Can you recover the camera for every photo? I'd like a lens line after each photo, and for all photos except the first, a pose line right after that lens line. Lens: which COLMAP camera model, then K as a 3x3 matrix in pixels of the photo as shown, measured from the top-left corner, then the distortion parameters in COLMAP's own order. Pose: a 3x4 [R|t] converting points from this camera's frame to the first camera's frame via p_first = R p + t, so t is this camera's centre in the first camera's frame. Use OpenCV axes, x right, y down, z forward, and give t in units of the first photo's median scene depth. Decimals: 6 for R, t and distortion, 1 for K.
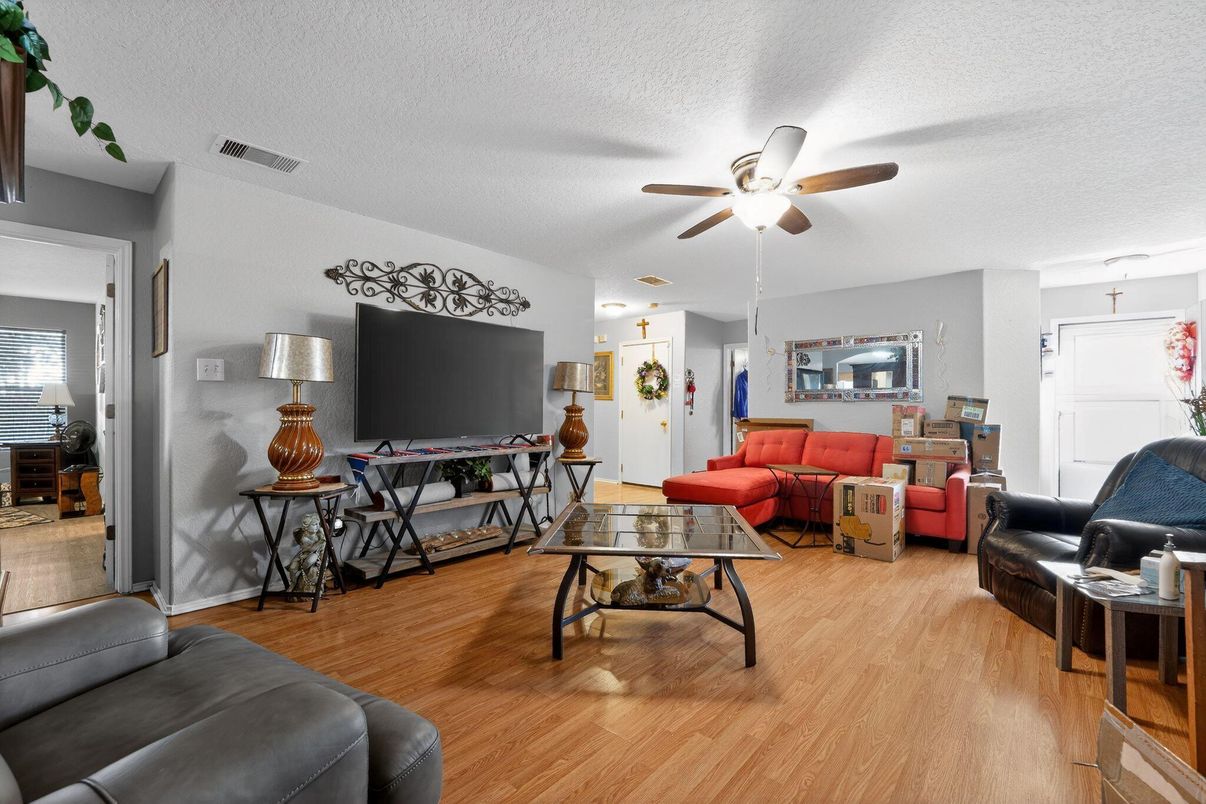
lens RADIAL K [[512.1, 0, 603.0], [0, 512.1, 402.0], [0, 0, 1]] dist [-0.019821, -0.000143]
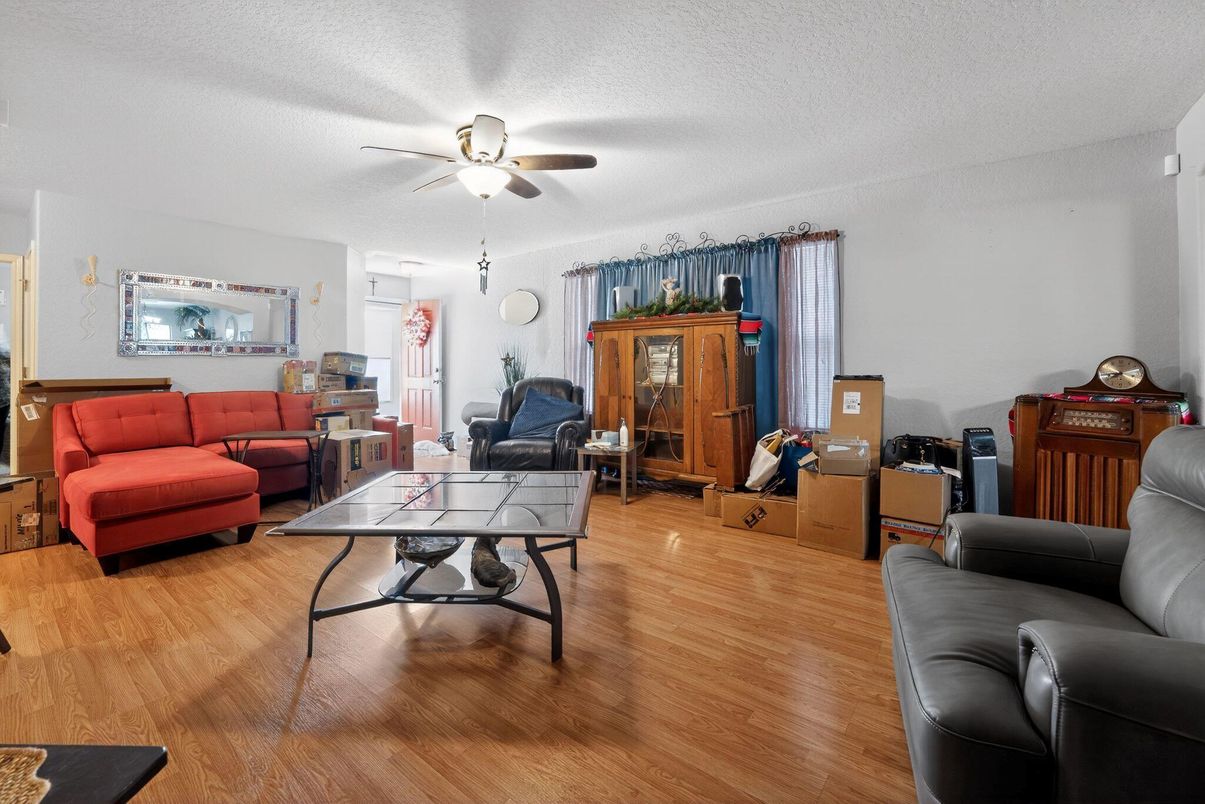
lens RADIAL K [[503.4, 0, 599.5], [0, 503.4, 362.6], [0, 0, 1]] dist [-0.000259, -0.000044]
pose [[-0.048657, -0.000046, 0.998816, -0.509244], [-0.009523, 0.999955, -0.000418, 0.006298], [-0.998770, -0.009532, -0.048655, 0.535193]]
